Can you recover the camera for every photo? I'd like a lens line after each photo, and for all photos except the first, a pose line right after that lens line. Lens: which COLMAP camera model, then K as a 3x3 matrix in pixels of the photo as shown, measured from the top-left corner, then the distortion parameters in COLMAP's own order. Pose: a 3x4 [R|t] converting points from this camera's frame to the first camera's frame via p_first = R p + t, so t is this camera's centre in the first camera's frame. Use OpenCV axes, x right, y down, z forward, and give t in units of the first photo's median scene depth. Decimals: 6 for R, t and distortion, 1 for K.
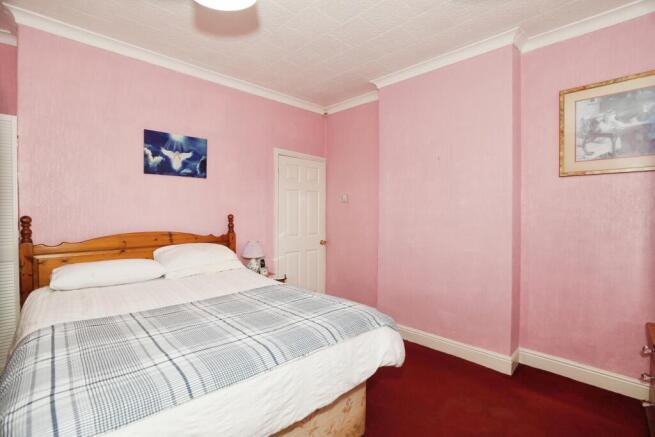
lens RADIAL K [[304.4, 0, 325.9], [0, 304.4, 218.5], [0, 0, 1]] dist [-0.004177, -0.000208]
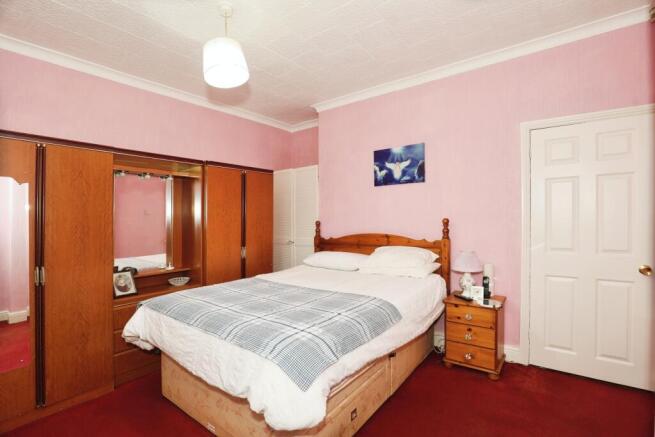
lens RADIAL K [[304.4, 0, 325.9], [0, 304.4, 218.5], [0, 0, 1]] dist [-0.004177, -0.000208]
pose [[0.182747, -0.004374, -0.983150, 0.565134], [0.003751, 0.999986, -0.003752, -0.012240], [0.983153, -0.003002, 0.182761, 0.549867]]
